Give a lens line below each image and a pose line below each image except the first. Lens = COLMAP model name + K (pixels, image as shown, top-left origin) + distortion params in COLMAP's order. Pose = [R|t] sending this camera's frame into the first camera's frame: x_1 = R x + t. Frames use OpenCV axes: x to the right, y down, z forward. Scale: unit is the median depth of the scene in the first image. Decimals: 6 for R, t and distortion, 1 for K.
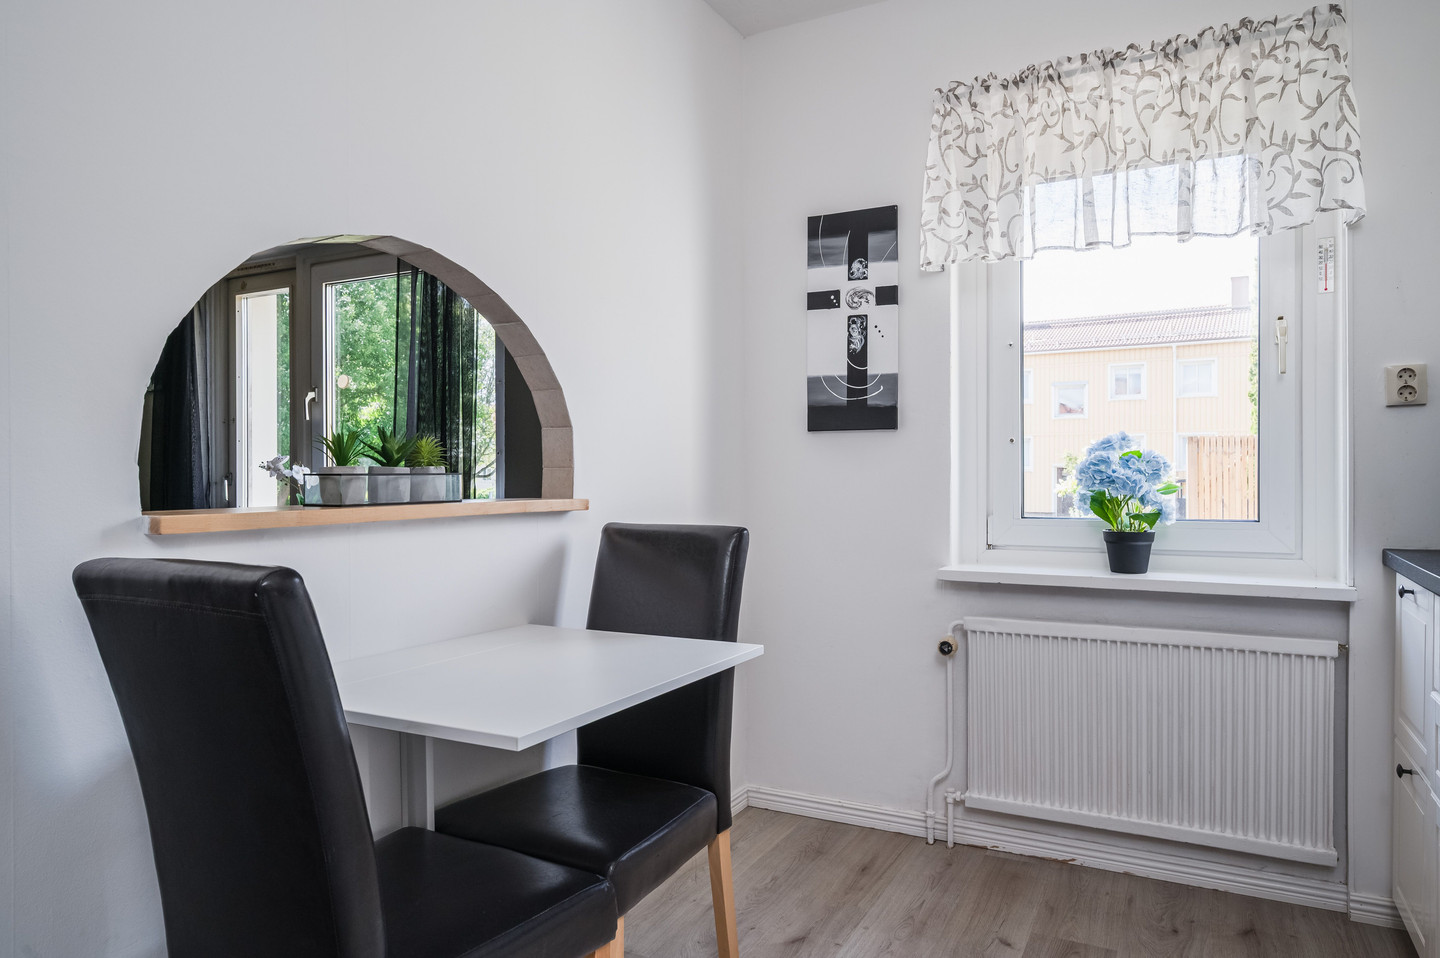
lens RADIAL K [[986.1, 0, 720.7], [0, 986.1, 482.4], [0, 0, 1]] dist [-0.000732, -0.000670]
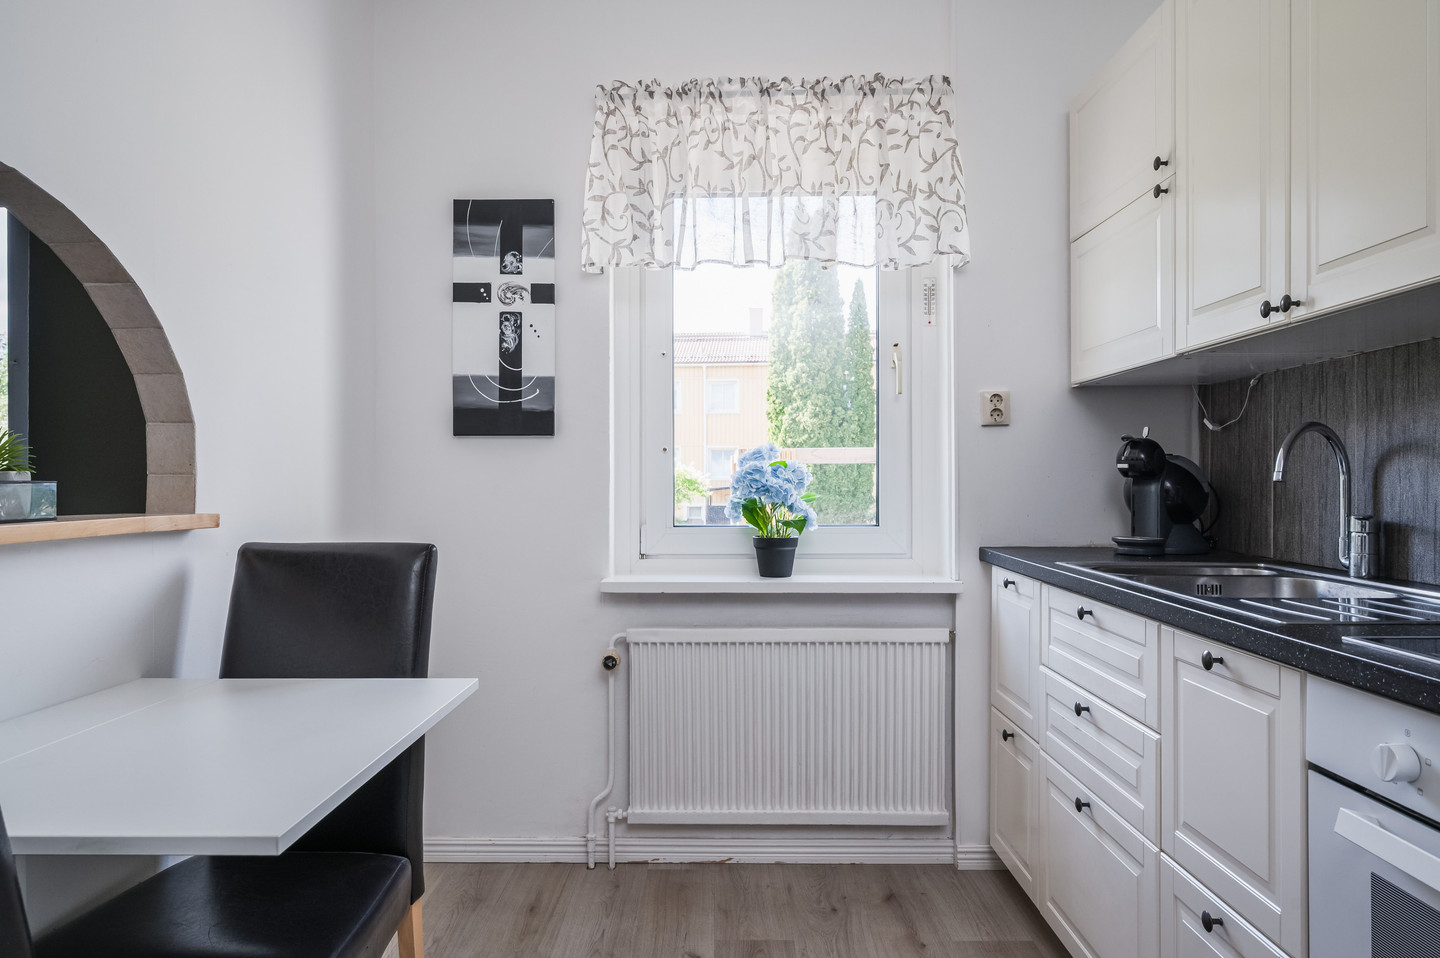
lens RADIAL K [[986.1, 0, 720.7], [0, 986.1, 482.4], [0, 0, 1]] dist [-0.000732, -0.000670]
pose [[0.883015, 0.001216, 0.469344, -0.137111], [0.003176, 0.999958, -0.008565, -0.000327], [-0.469335, 0.009054, 0.882974, 0.097846]]
